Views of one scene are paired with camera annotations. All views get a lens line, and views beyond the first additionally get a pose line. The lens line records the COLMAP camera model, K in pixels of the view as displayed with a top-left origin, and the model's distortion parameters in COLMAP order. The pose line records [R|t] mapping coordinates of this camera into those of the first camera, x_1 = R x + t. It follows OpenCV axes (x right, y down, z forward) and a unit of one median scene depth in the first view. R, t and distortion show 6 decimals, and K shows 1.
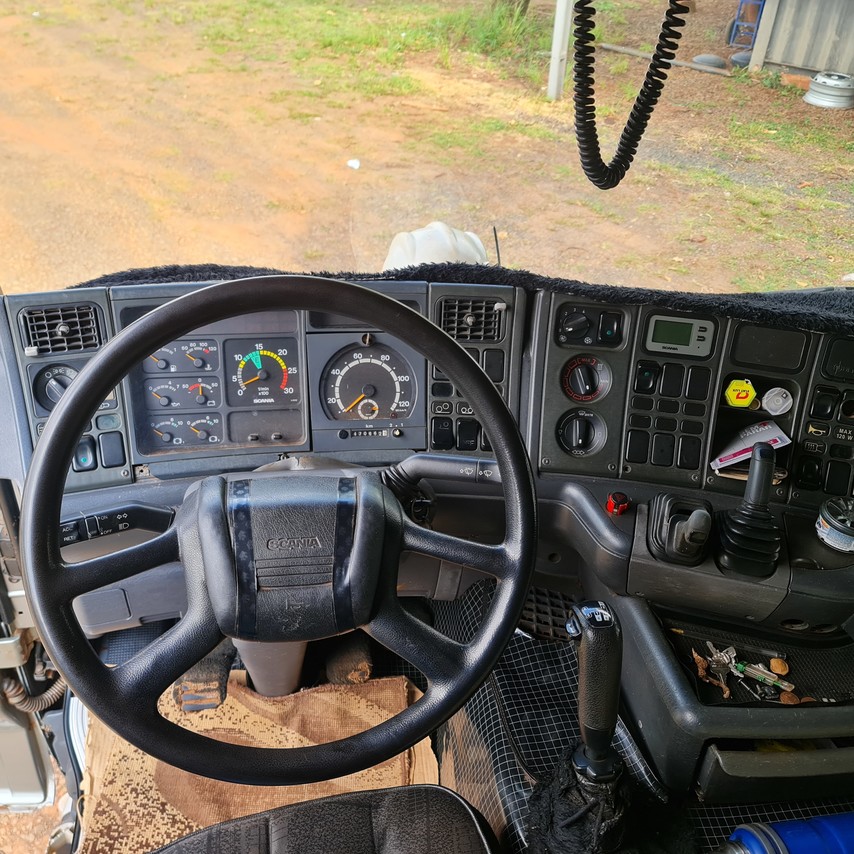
lens RADIAL K [[909.0, 0, 431.8], [0, 909.0, 428.6], [0, 0, 1]] dist [0.020759, 0.000000]
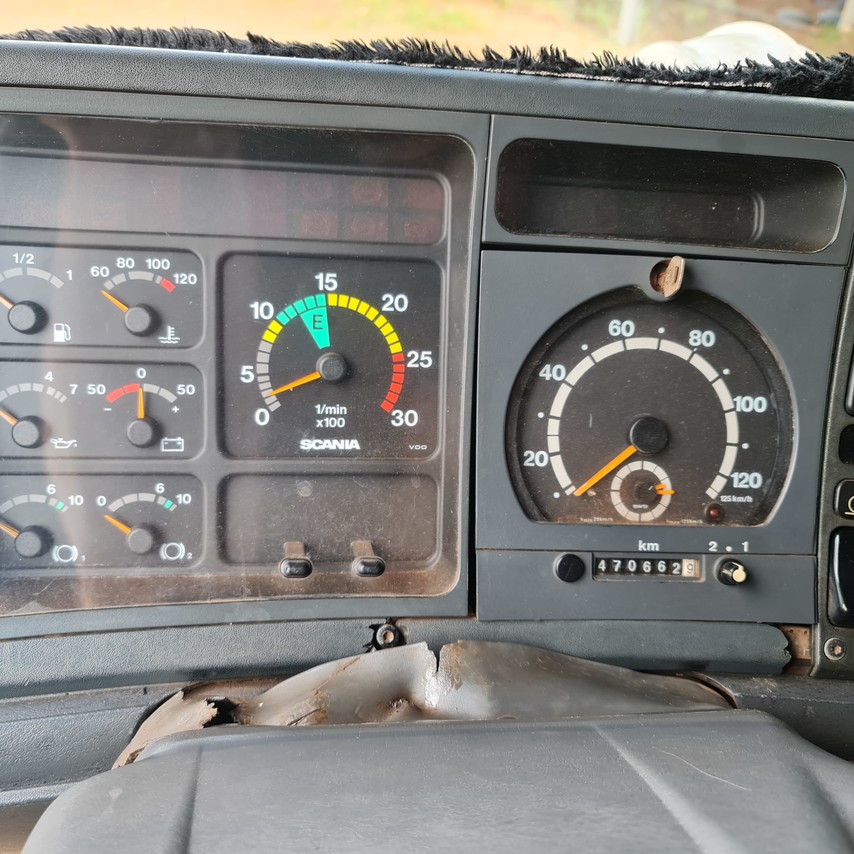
lens RADIAL K [[909.0, 0, 422.2], [0, 909.0, 425.4], [0, 0, 1]] dist [0.020759, 0.000000]
pose [[0.997591, 0.064464, -0.025634, -0.143418], [-0.063558, 0.997374, 0.034724, -0.051779], [0.027805, -0.033011, 0.999068, 0.669903]]
